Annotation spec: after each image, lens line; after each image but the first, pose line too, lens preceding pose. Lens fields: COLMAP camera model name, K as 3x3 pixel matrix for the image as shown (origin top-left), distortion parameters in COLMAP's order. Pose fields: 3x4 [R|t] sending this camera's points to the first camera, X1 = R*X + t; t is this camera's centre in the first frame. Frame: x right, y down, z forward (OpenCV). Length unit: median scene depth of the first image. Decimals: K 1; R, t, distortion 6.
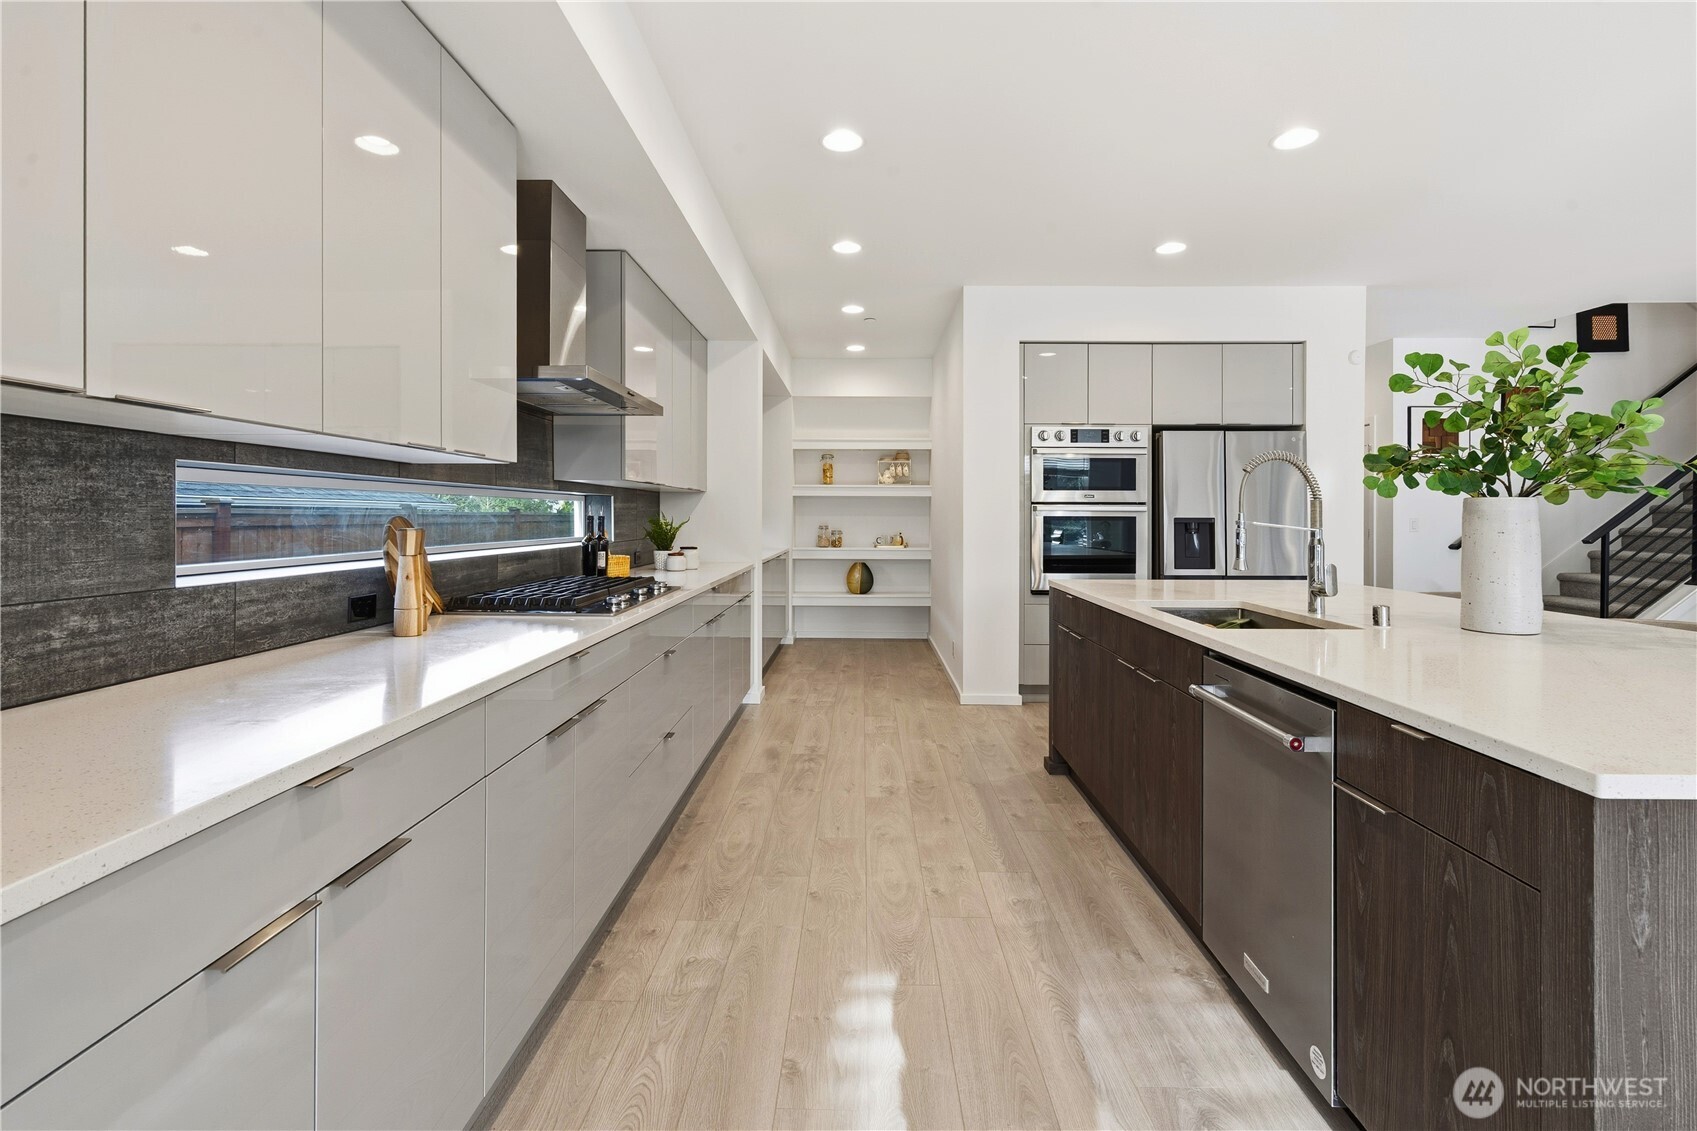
lens RADIAL K [[795.3, 0, 850.7], [0, 795.3, 514.3], [0, 0, 1]] dist [0.000955, 0.000133]
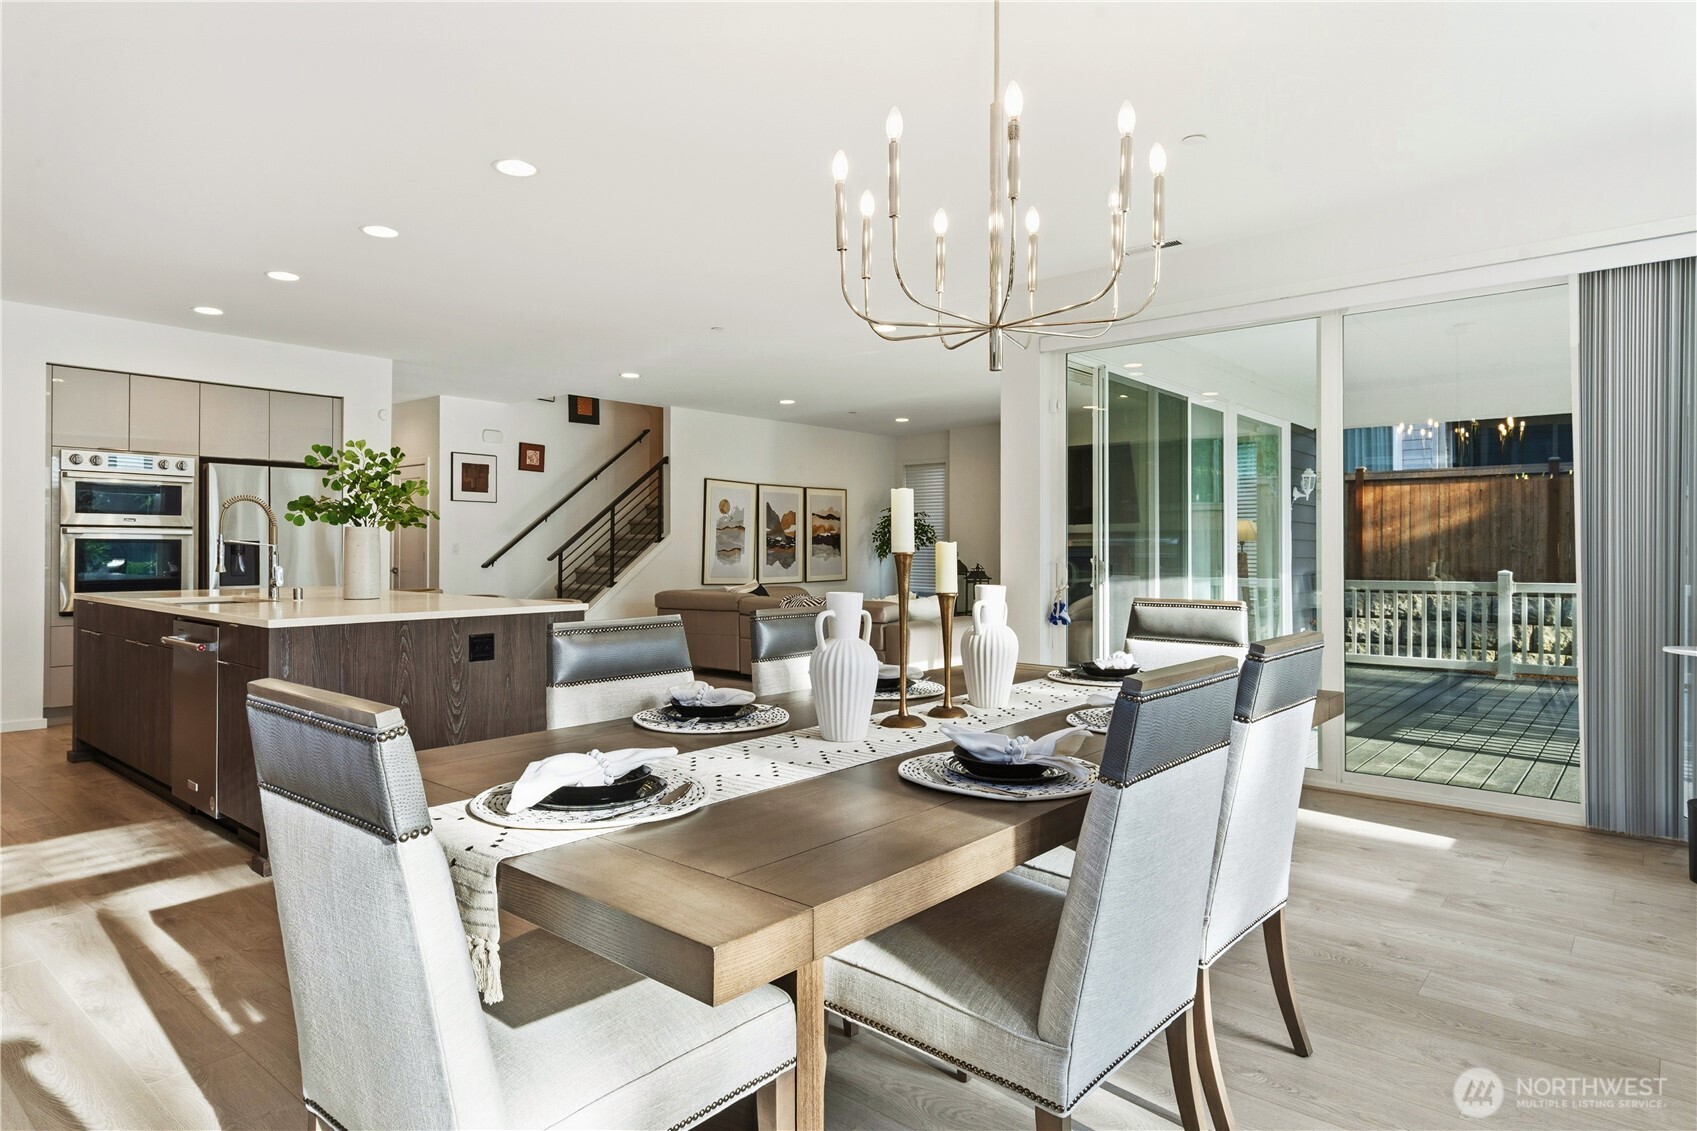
lens RADIAL K [[970.9, 0, 848.7], [0, 970.9, 540.9], [0, 0, 1]] dist [-0.002813, -0.000072]
pose [[0.632005, 0.005091, 0.774948, -0.091623], [-0.003096, 0.999987, -0.004044, 0.007147], [-0.774959, 0.000156, 0.632012, -0.543532]]
